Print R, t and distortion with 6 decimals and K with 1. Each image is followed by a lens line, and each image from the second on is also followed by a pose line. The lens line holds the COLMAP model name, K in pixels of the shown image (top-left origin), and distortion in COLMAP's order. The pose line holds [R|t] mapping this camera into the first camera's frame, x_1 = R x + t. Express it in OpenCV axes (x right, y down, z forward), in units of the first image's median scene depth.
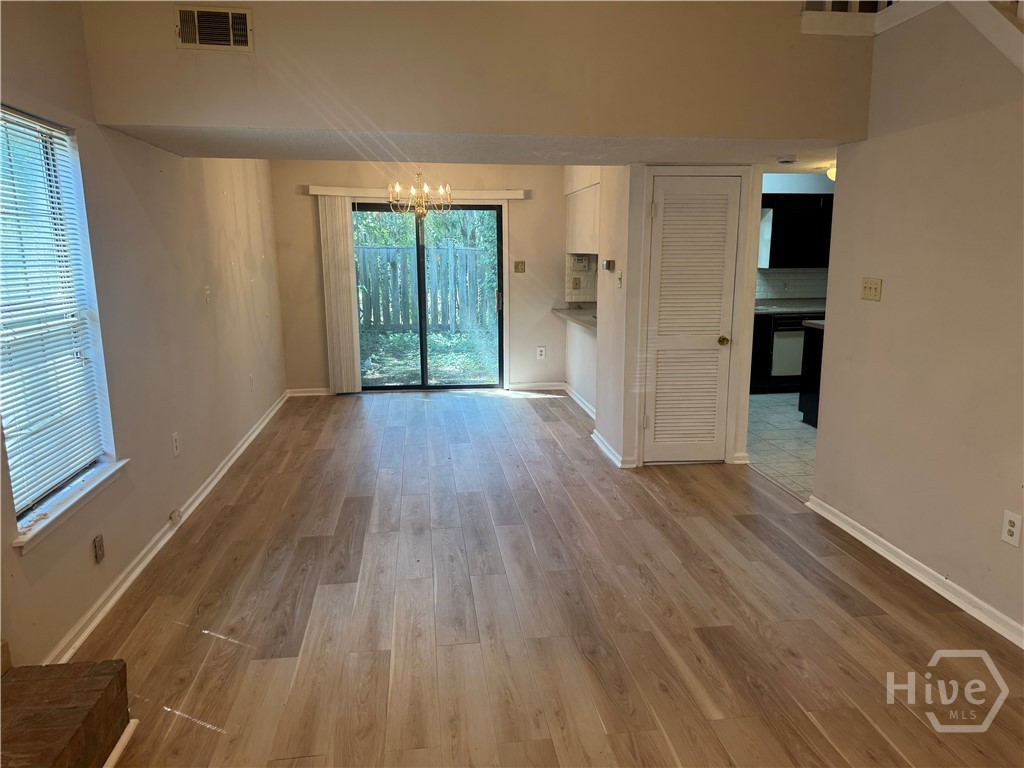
lens RADIAL K [[715.1, 0, 512.0], [0, 715.1, 384.0], [0, 0, 1]] dist [0.096457, -0.182965]
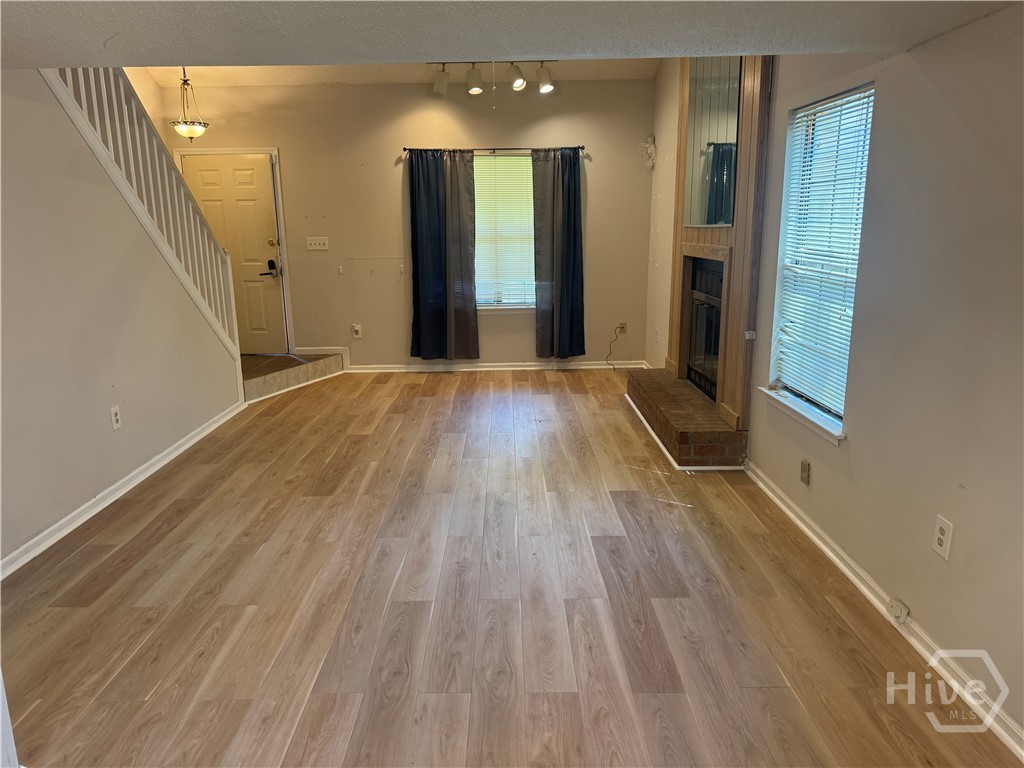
lens RADIAL K [[715.1, 0, 512.0], [0, 715.1, 384.0], [0, 0, 1]] dist [0.096457, -0.182965]
pose [[-0.992378, -0.011456, 0.122696, -0.220288], [0.037847, 0.919212, 0.391940, -0.329013], [-0.117273, 0.393596, -0.911772, 1.820164]]
